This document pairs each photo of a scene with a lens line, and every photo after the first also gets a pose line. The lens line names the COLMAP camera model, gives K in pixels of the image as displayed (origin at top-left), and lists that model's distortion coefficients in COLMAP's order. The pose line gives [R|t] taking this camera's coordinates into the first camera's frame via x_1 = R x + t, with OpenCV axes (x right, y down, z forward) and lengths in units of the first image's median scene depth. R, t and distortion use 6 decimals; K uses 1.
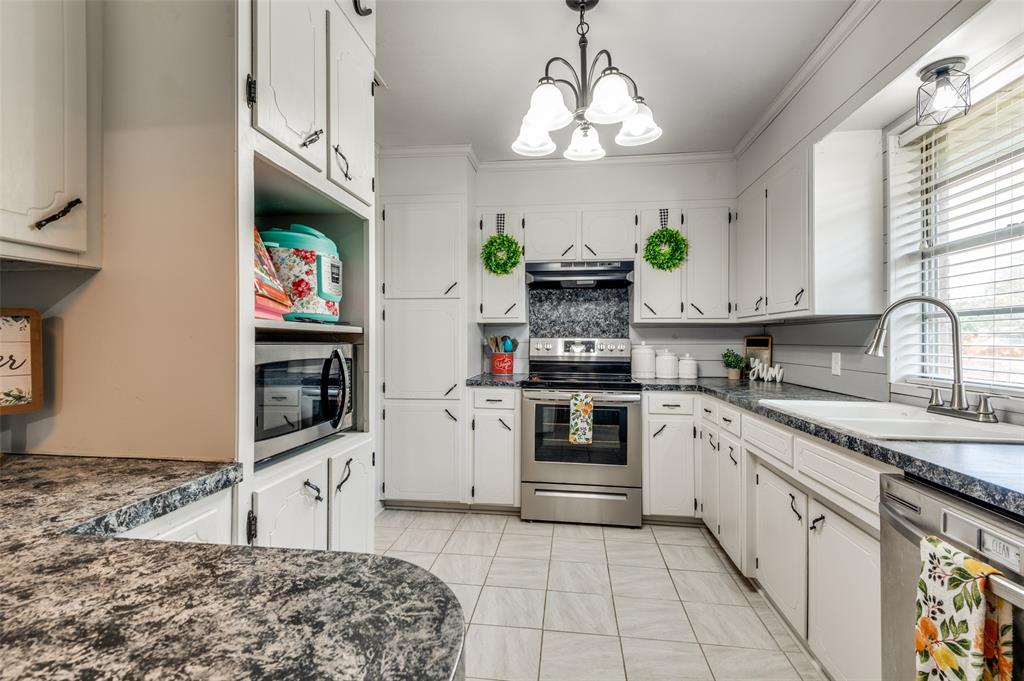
lens RADIAL K [[458.7, 0, 518.9], [0, 458.7, 340.2], [0, 0, 1]] dist [0.022535, -0.014558]
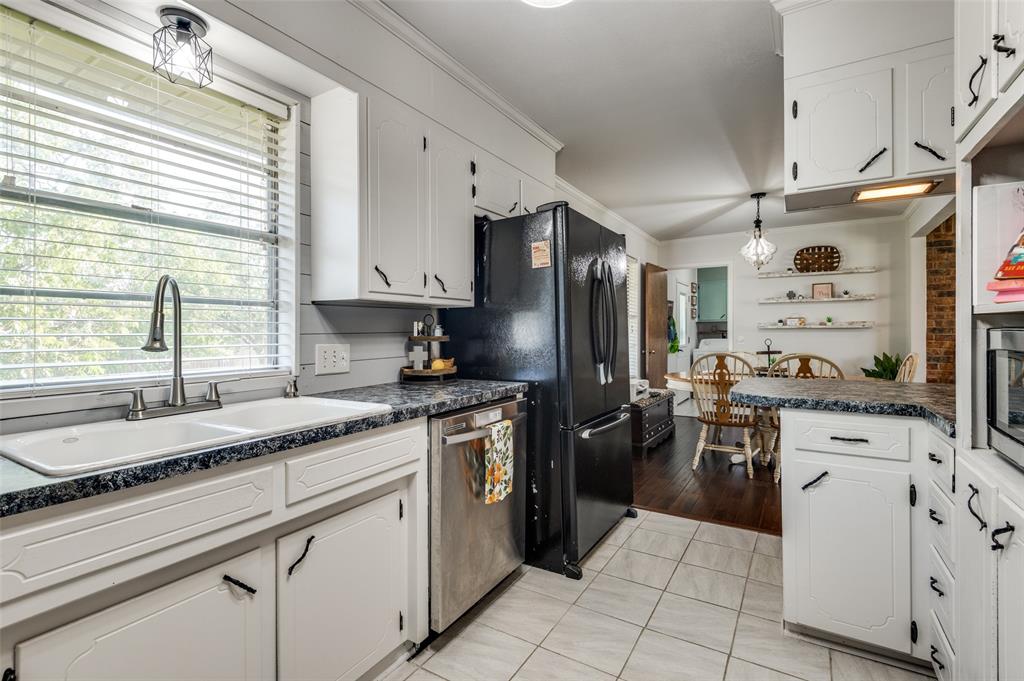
lens RADIAL K [[464.5, 0, 517.0], [0, 464.5, 329.6], [0, 0, 1]] dist [0.039436, -0.024871]
pose [[-0.906119, 0.002037, 0.423018, -0.056159], [0.001499, 0.999998, -0.001606, 0.004216], [-0.423020, -0.000821, -0.906120, 1.988242]]
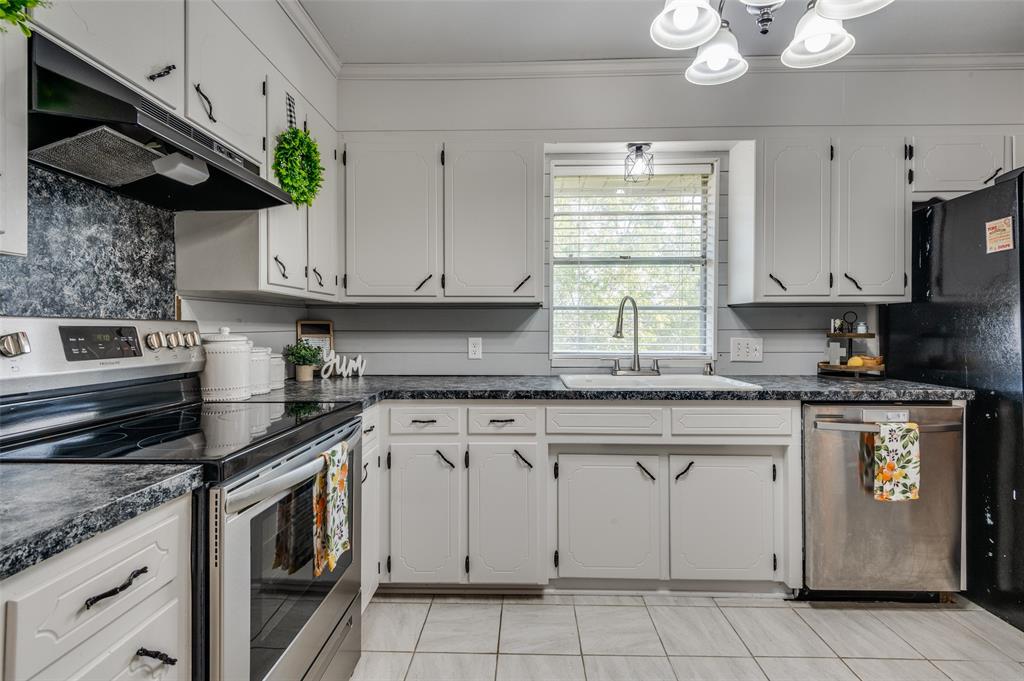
lens RADIAL K [[464.5, 0, 517.0], [0, 464.5, 329.6], [0, 0, 1]] dist [0.039436, -0.024871]
pose [[-0.084265, -0.007707, 0.996414, -0.736085], [-0.001817, 0.999970, 0.007581, 0.000382], [-0.996442, -0.001172, -0.084276, 1.963020]]
